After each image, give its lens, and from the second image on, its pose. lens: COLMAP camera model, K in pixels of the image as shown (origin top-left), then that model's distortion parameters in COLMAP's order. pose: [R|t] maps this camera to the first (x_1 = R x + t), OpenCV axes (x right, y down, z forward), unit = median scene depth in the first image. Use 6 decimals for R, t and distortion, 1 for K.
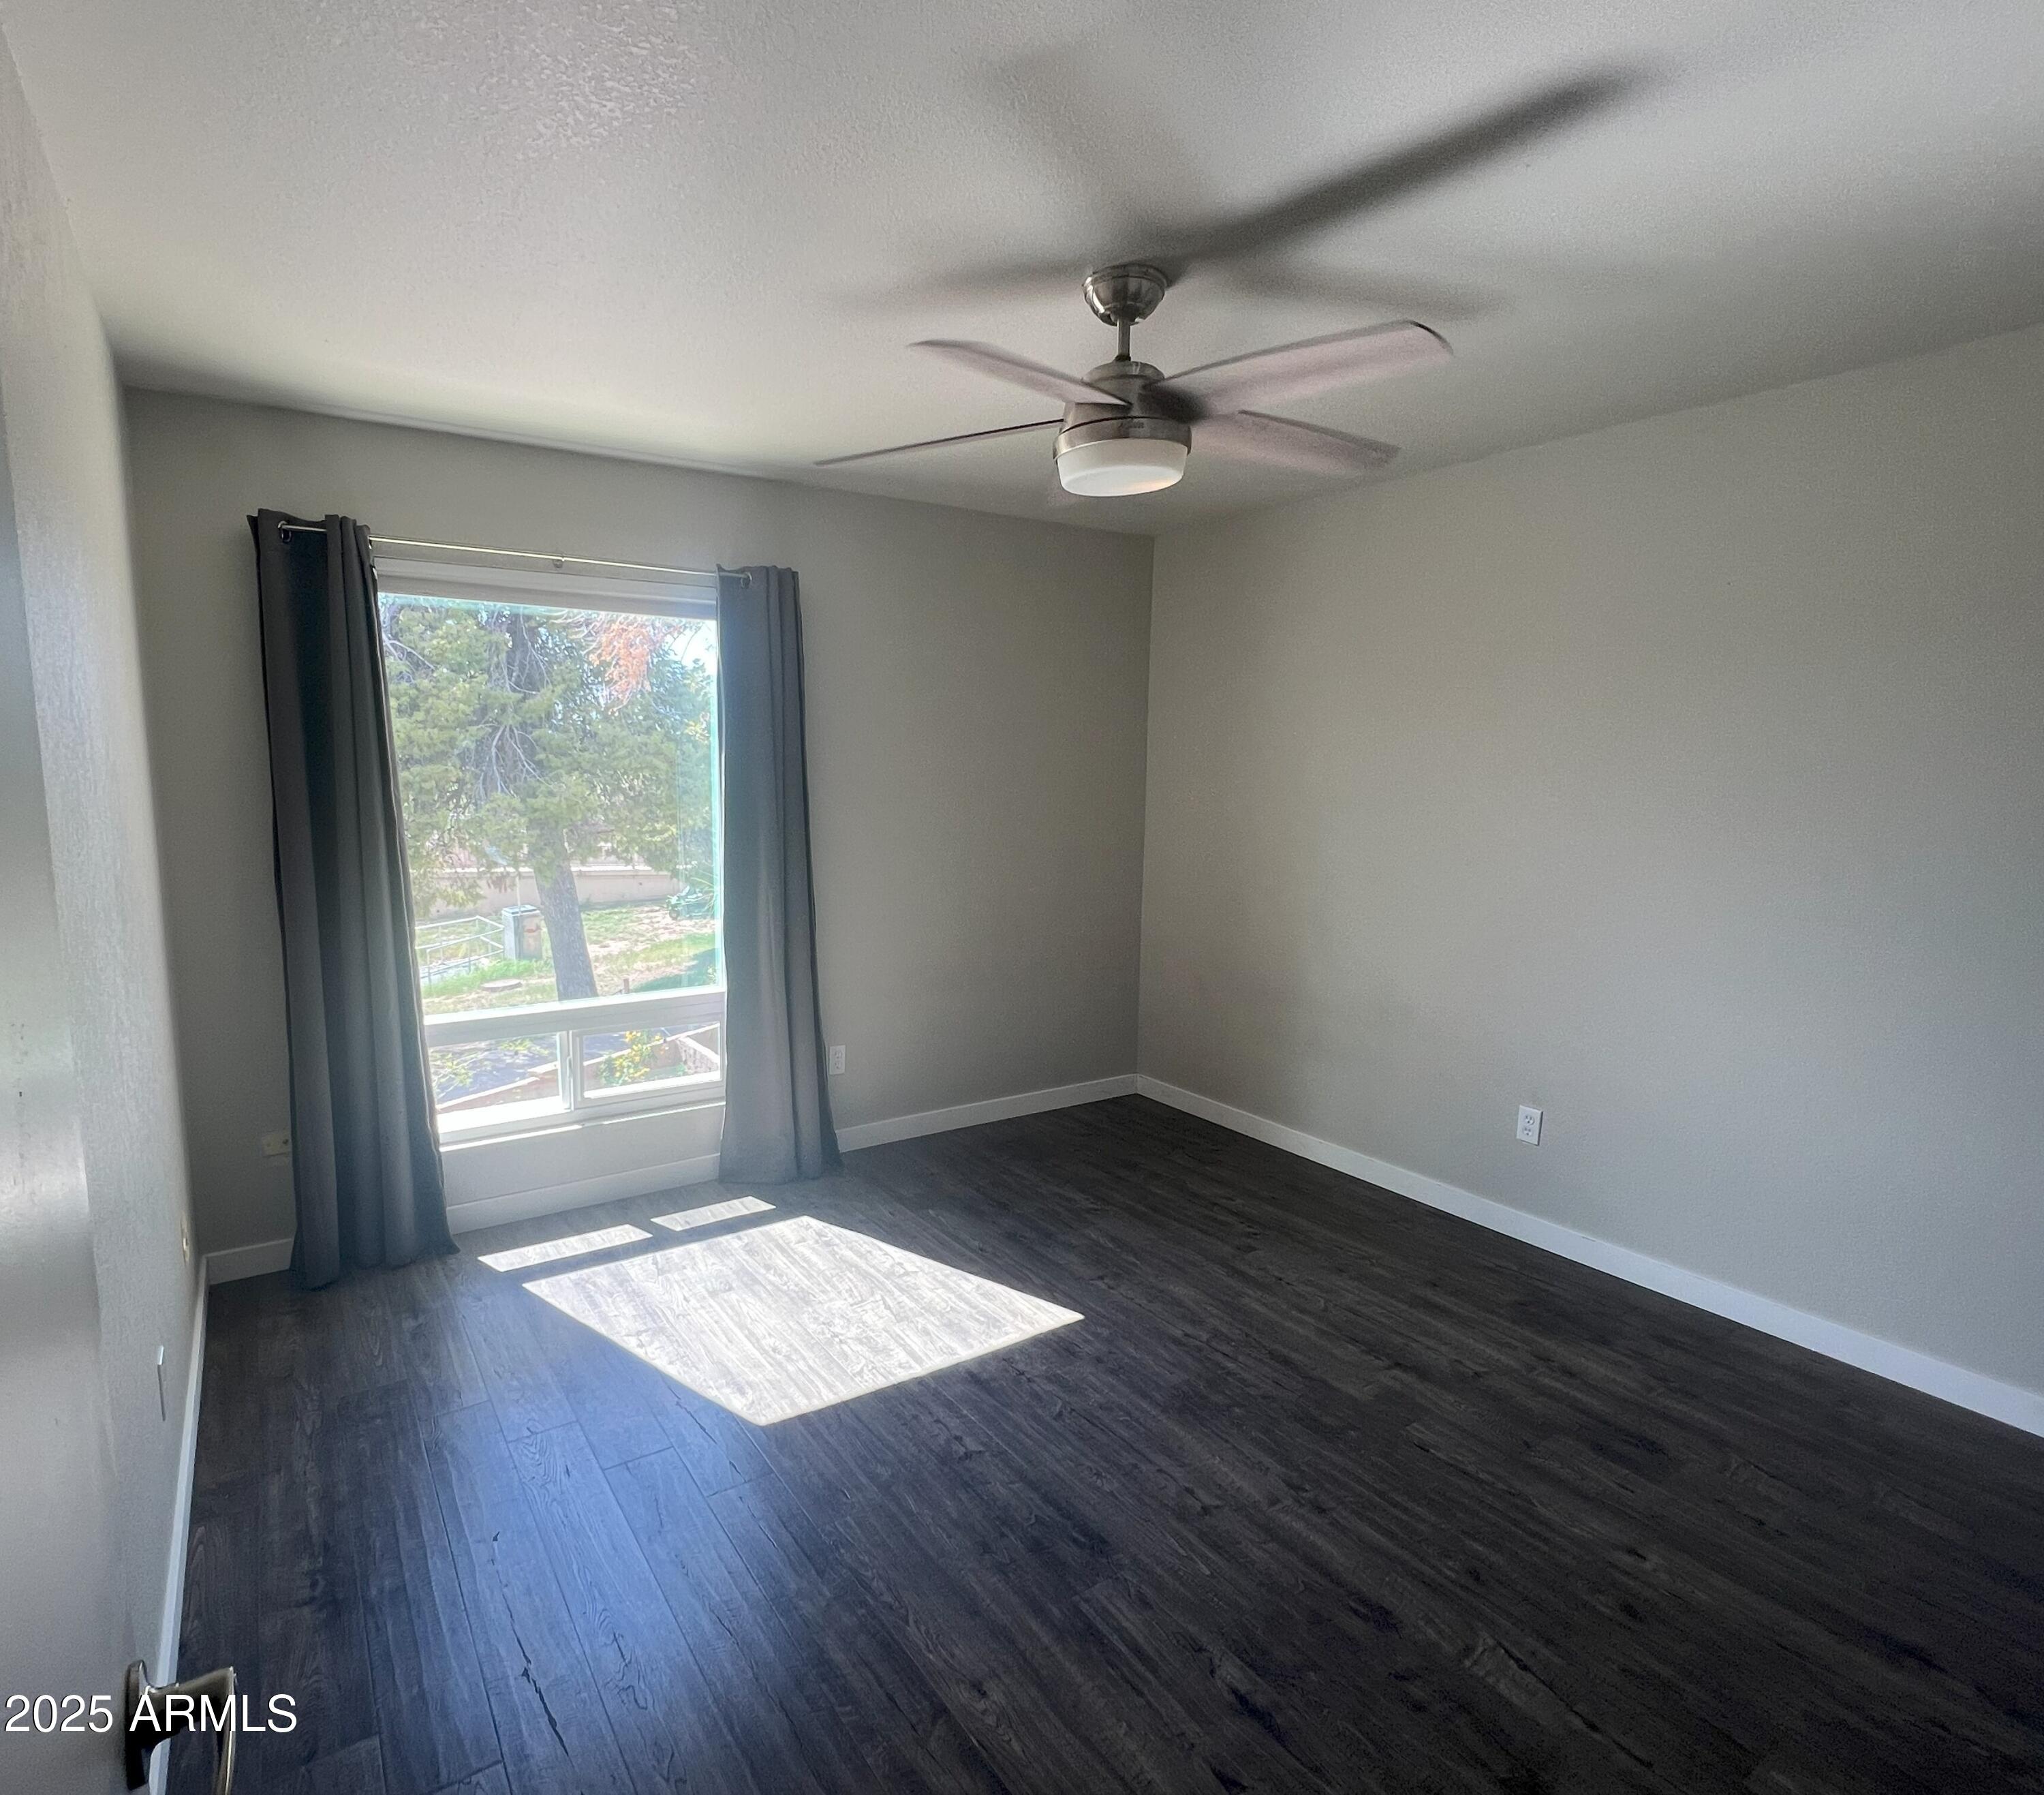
lens RADIAL K [[1115.6, 0, 1021.2], [0, 1115.6, 898.4], [0, 0, 1]] dist [0.000799, -0.000278]
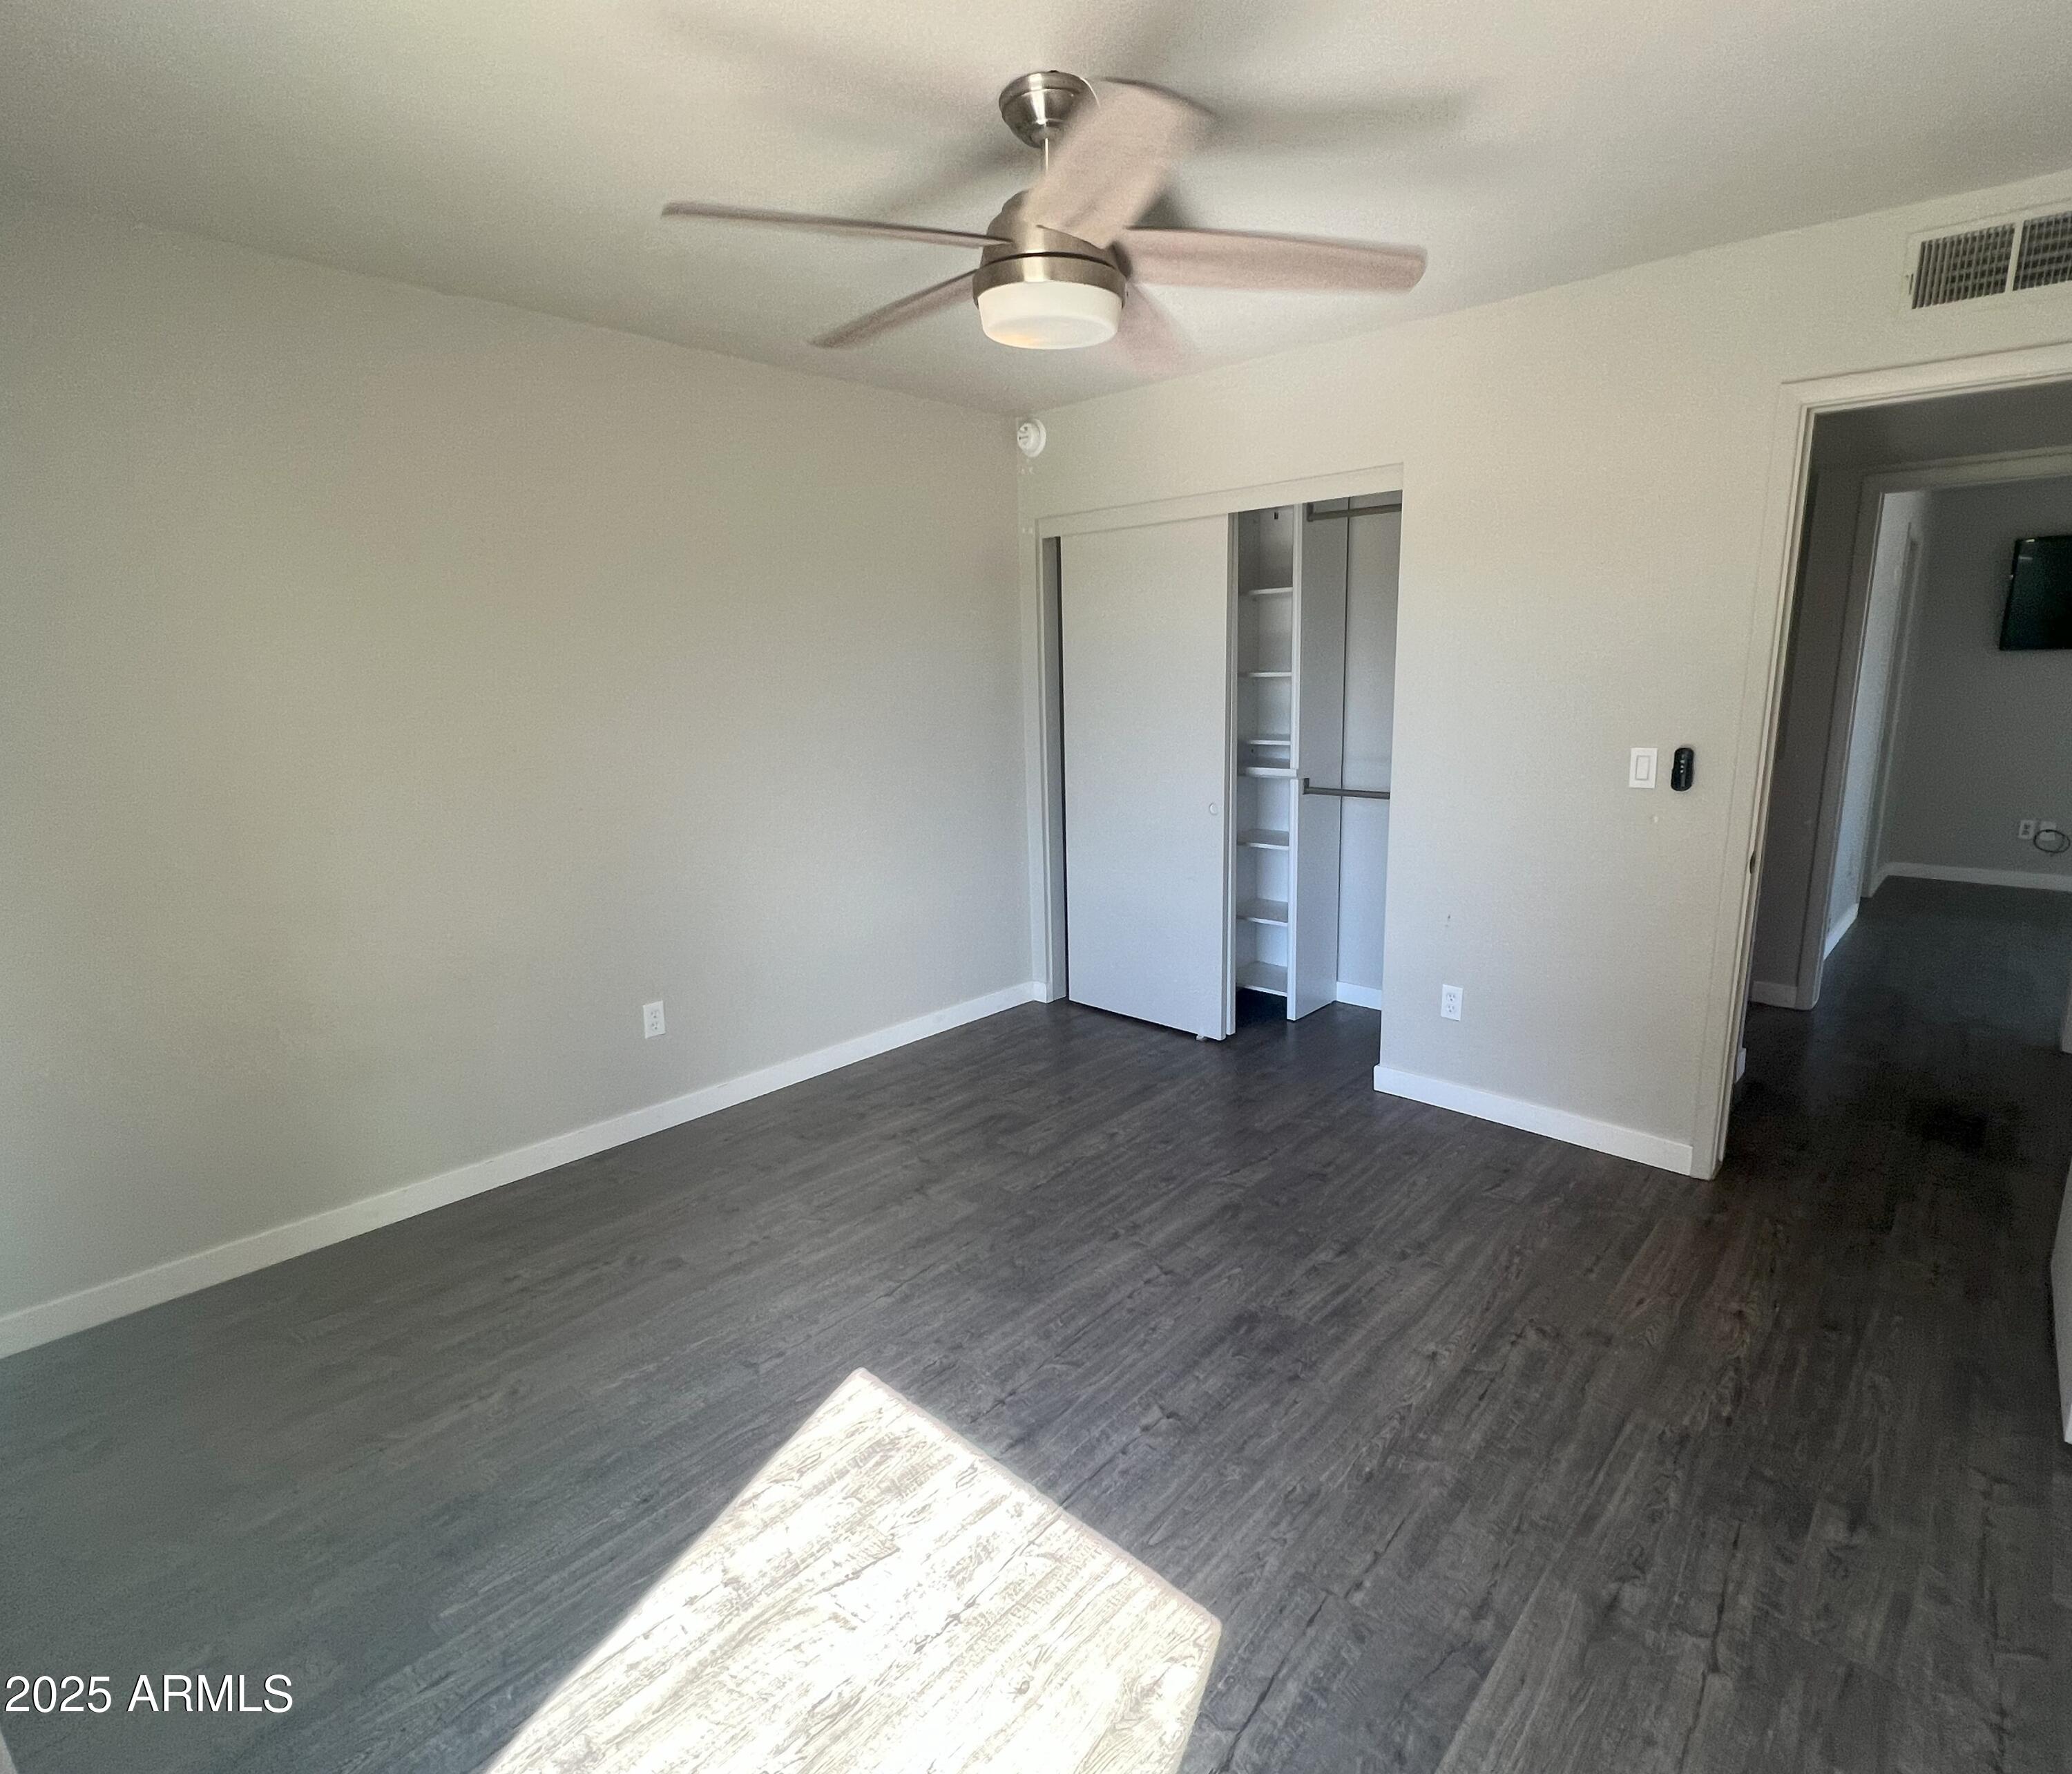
lens RADIAL K [[1051.0, 0, 1035.9], [0, 1051.0, 885.2], [0, 0, 1]] dist [-0.002221, -0.000513]
pose [[-0.212962, -0.200061, 0.956359, -0.682941], [0.135564, 0.963295, 0.231699, -0.121940], [-0.967610, 0.178990, -0.178024, 1.059587]]
